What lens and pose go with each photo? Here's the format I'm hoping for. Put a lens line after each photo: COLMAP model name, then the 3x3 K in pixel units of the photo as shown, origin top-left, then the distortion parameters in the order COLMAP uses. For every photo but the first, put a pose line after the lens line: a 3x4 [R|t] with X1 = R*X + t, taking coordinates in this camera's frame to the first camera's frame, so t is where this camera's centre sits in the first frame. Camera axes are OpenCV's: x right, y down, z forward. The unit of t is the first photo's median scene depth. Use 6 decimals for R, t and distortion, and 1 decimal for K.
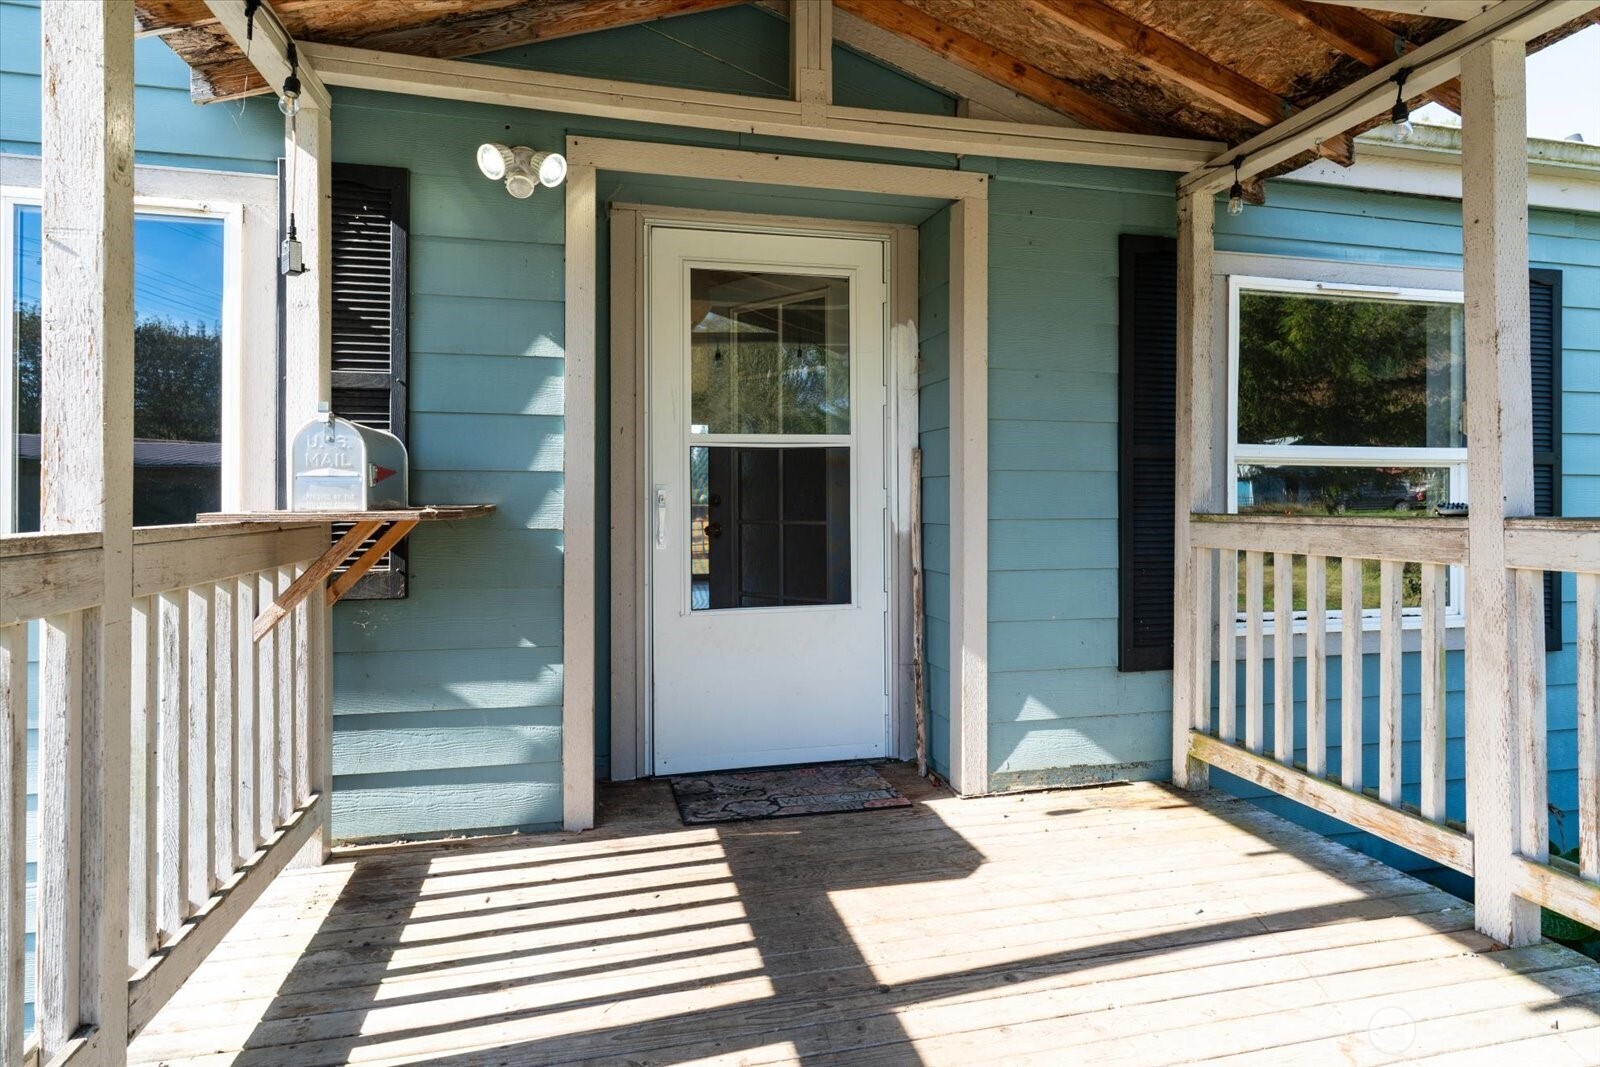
lens RADIAL K [[870.8, 0, 800.0], [0, 870.8, 533.5], [0, 0, 1]] dist [-0.004818, -0.000575]
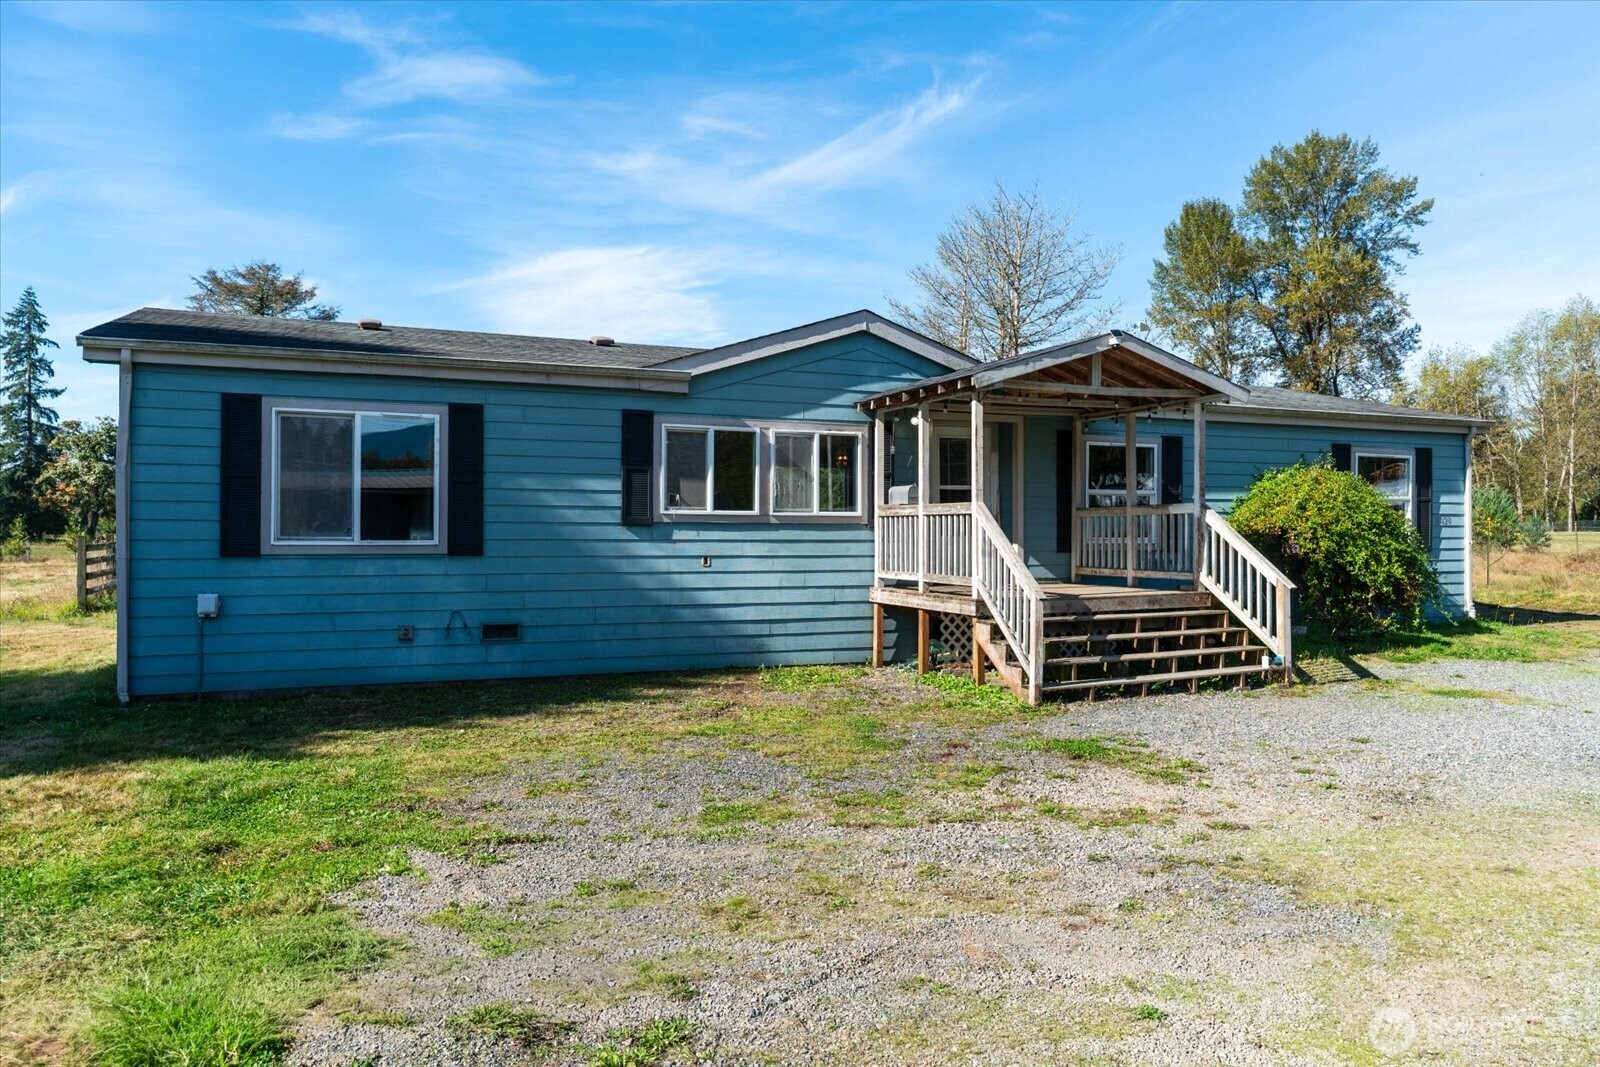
lens RADIAL K [[870.8, 0, 800.0], [0, 870.8, 533.5], [0, 0, 1]] dist [-0.004818, -0.000575]
pose [[0.993735, 0.000946, 0.111759, -1.125935], [-0.000218, 0.999979, -0.006531, 0.107025], [-0.111763, 0.006466, 0.993714, -2.536962]]
